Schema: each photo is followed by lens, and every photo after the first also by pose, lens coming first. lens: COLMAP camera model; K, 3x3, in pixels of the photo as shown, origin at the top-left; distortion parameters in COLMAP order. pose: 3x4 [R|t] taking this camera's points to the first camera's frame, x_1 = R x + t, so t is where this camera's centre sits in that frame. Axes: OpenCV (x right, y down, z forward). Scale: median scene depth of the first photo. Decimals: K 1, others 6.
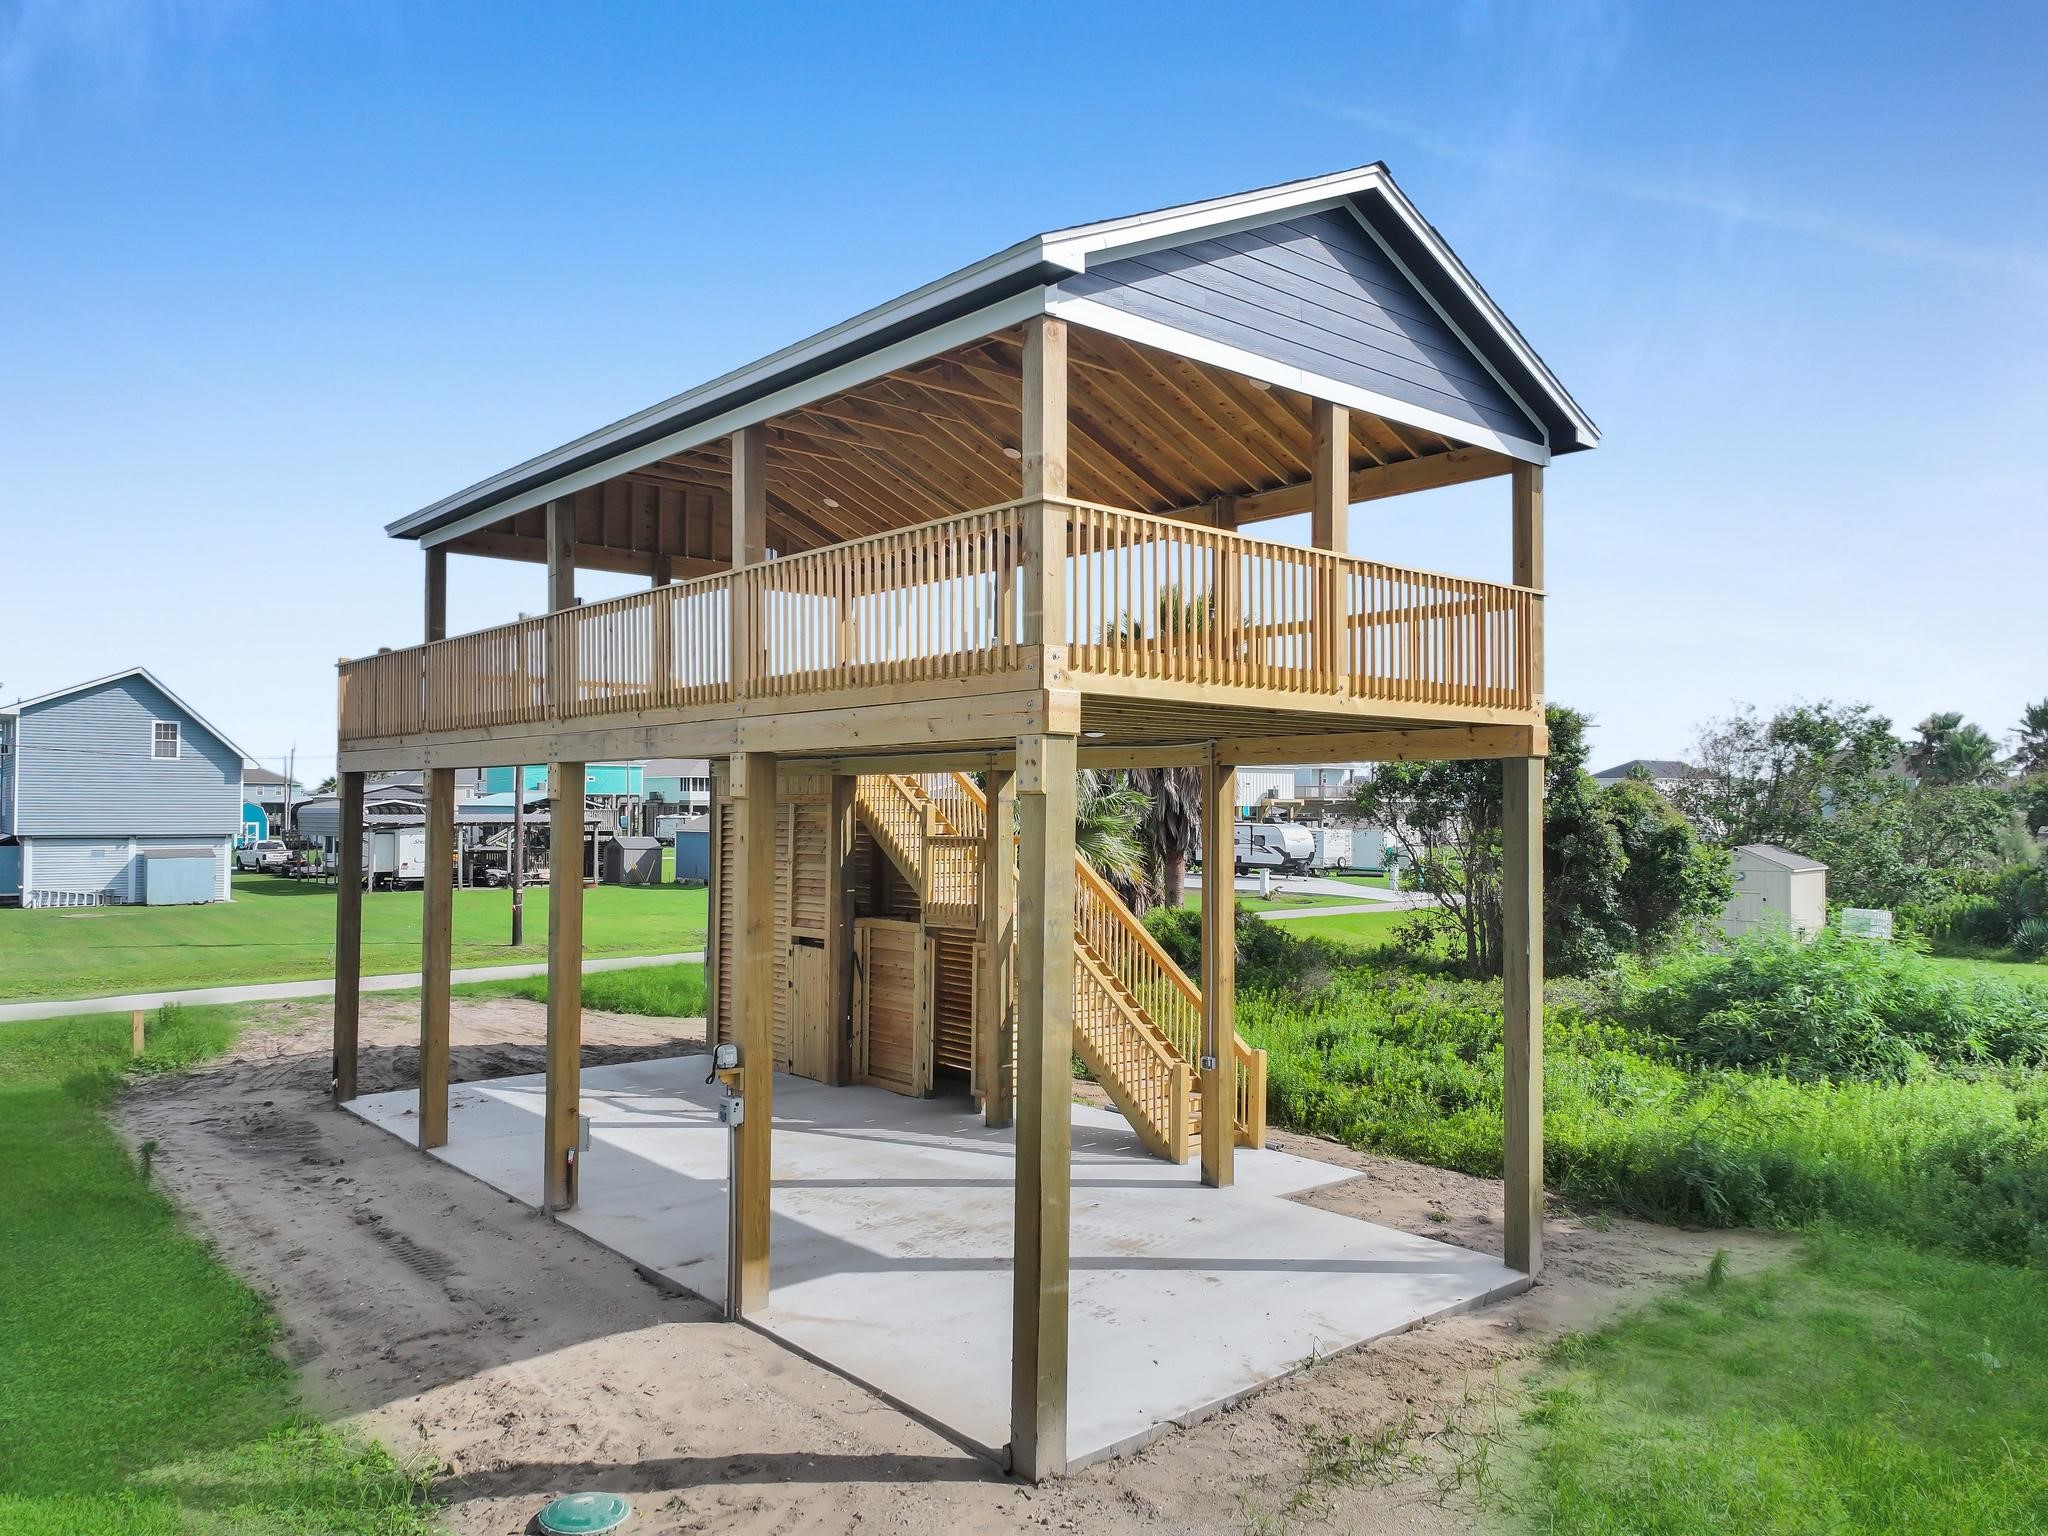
lens RADIAL K [[1461.5, 0, 1042.6], [0, 1461.5, 763.7], [0, 0, 1]] dist [0.009018, 0.009765]
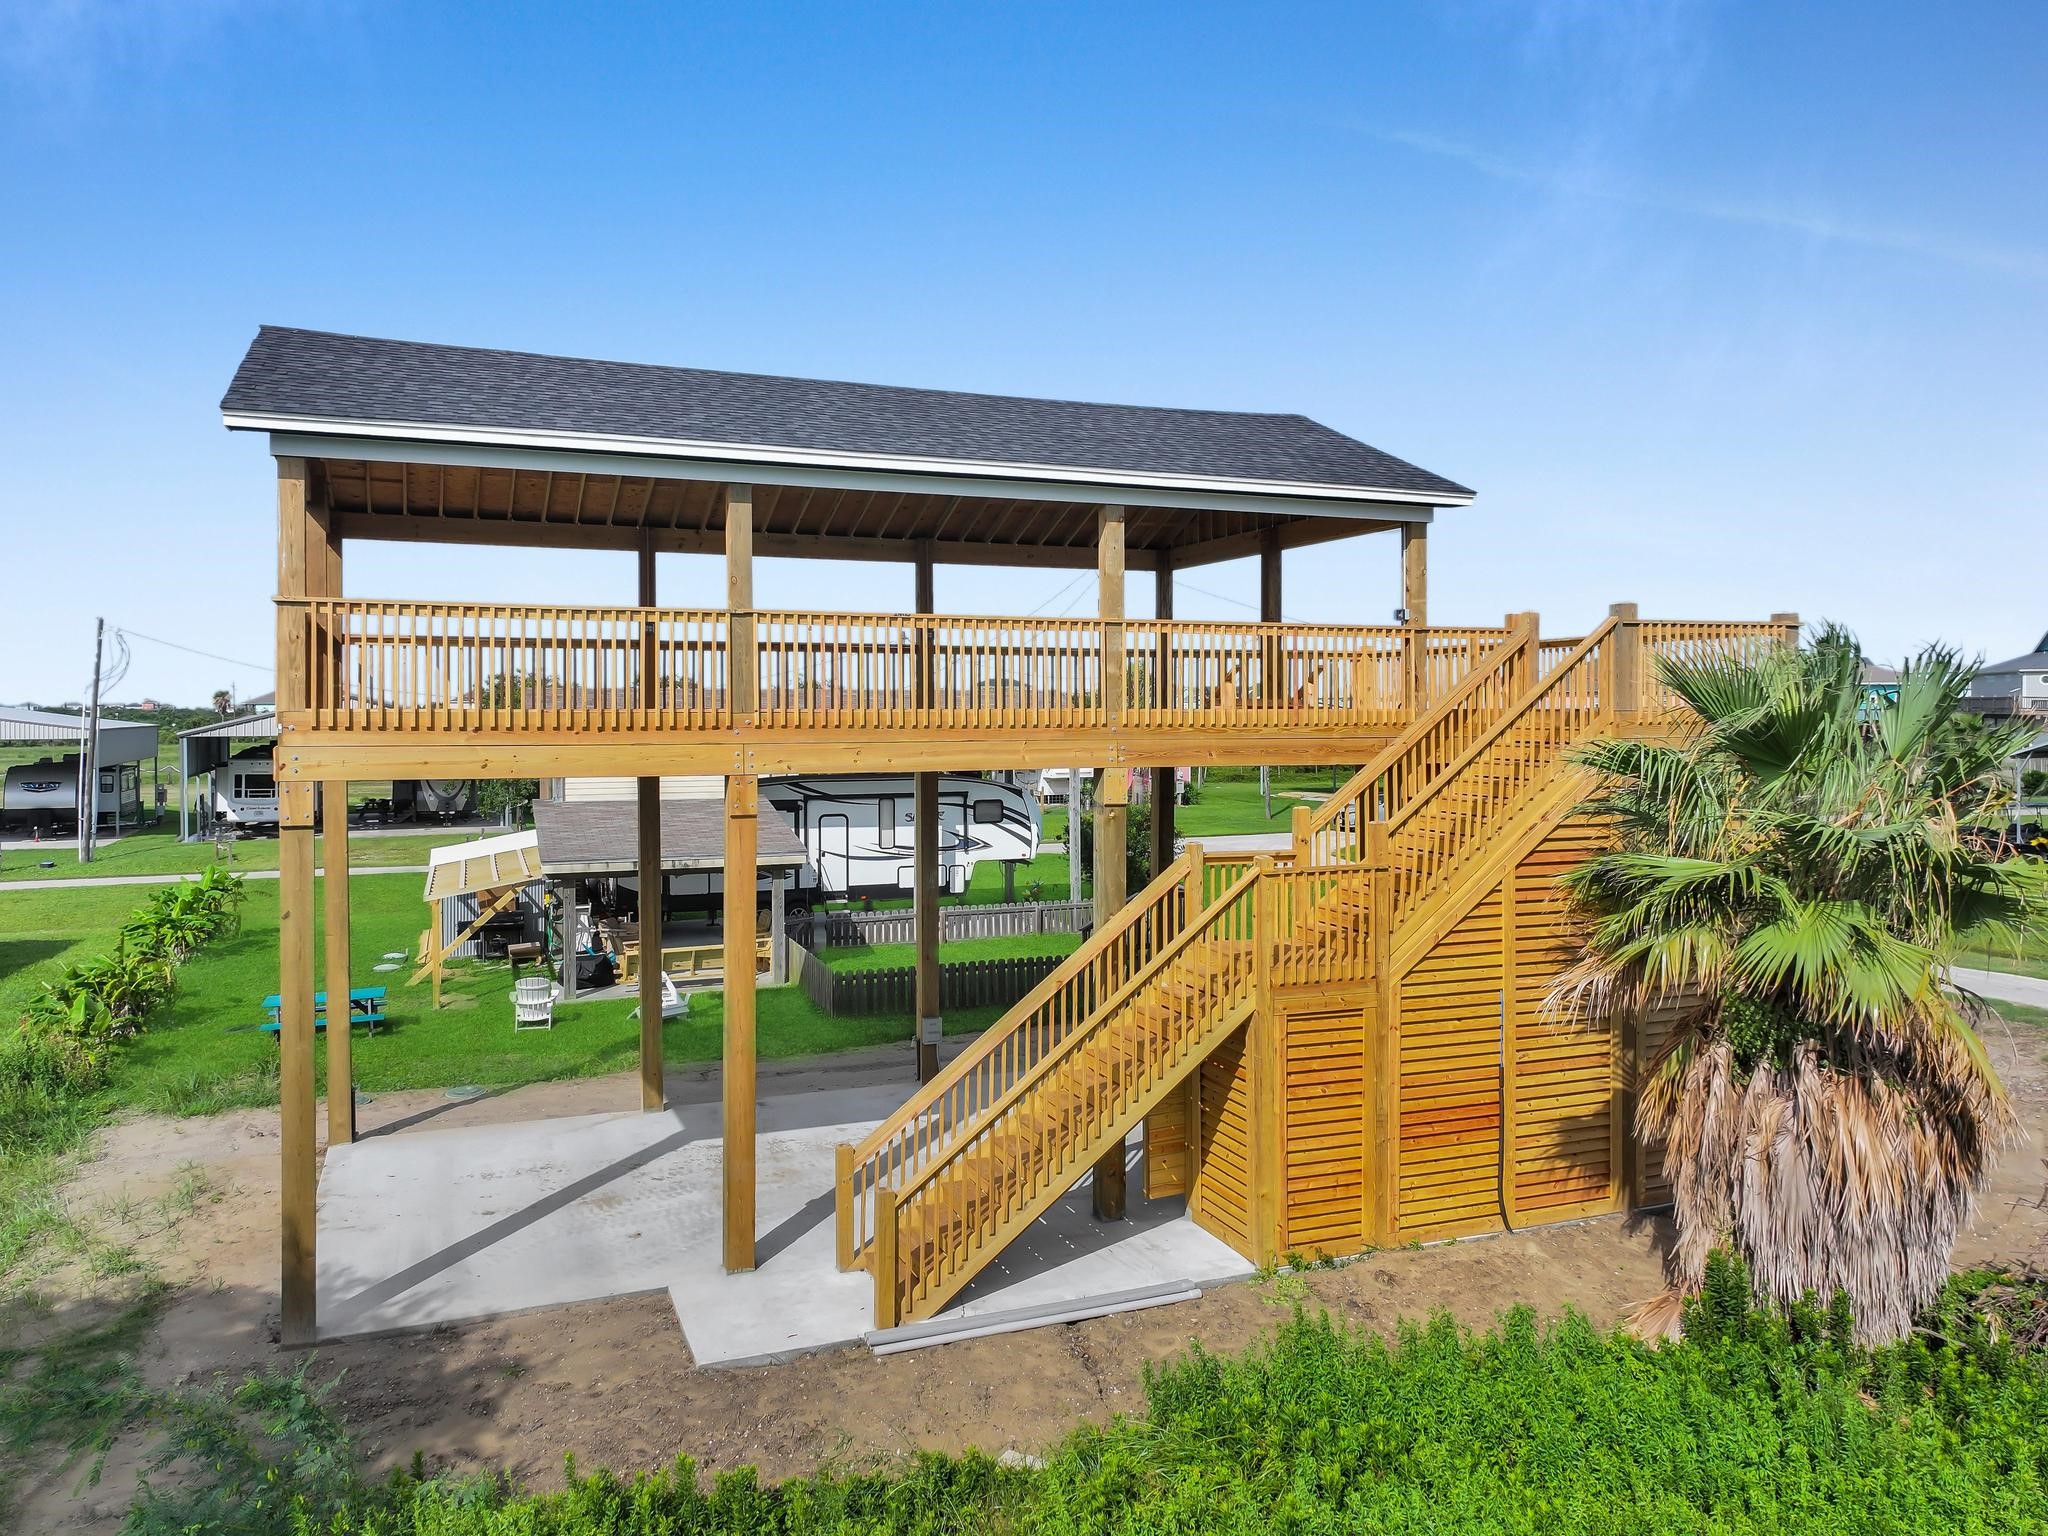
lens RADIAL K [[1461.5, 0, 1042.6], [0, 1461.5, 763.7], [0, 0, 1]] dist [0.009018, 0.009765]
pose [[-0.334664, 0.032465, -0.941778, 1.099603], [0.026601, 0.999334, 0.024997, -0.030798], [0.941962, -0.016686, -0.335305, 1.872290]]
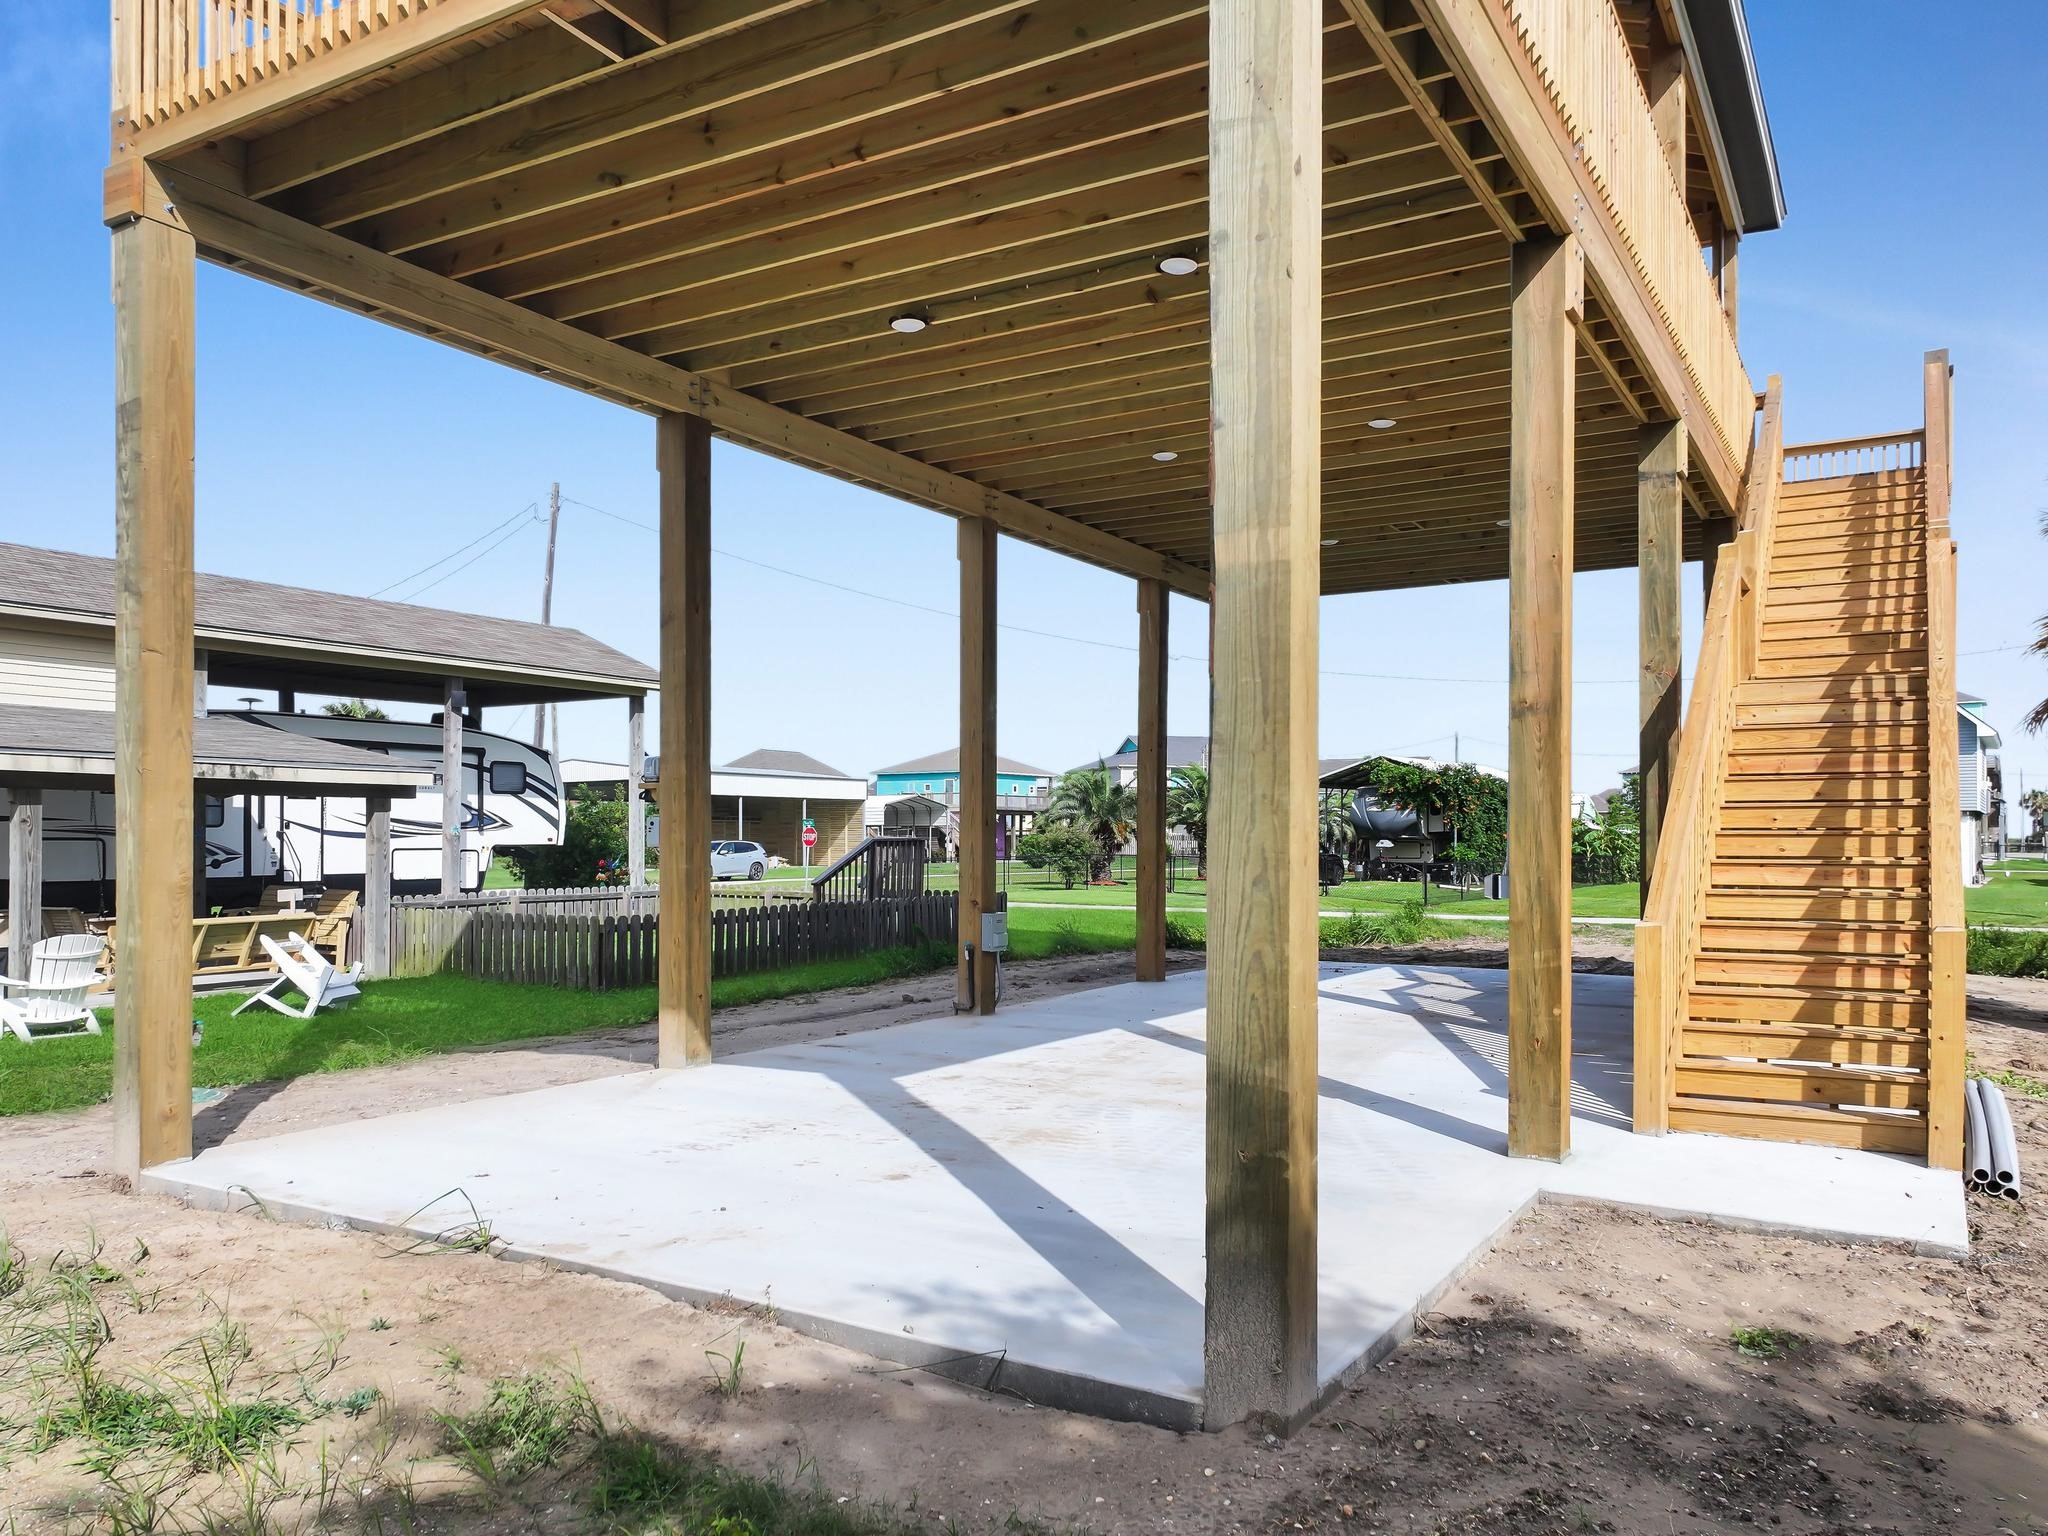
lens RADIAL K [[1459.4, 0, 1030.7], [0, 1459.4, 827.1], [0, 0, 1]] dist [-0.009550, 0.031524]
pose [[0.295510, -0.014460, -0.955230, 0.660025], [0.025821, 0.999641, -0.007145, 0.234438], [0.954991, -0.022554, 0.295777, 0.912005]]
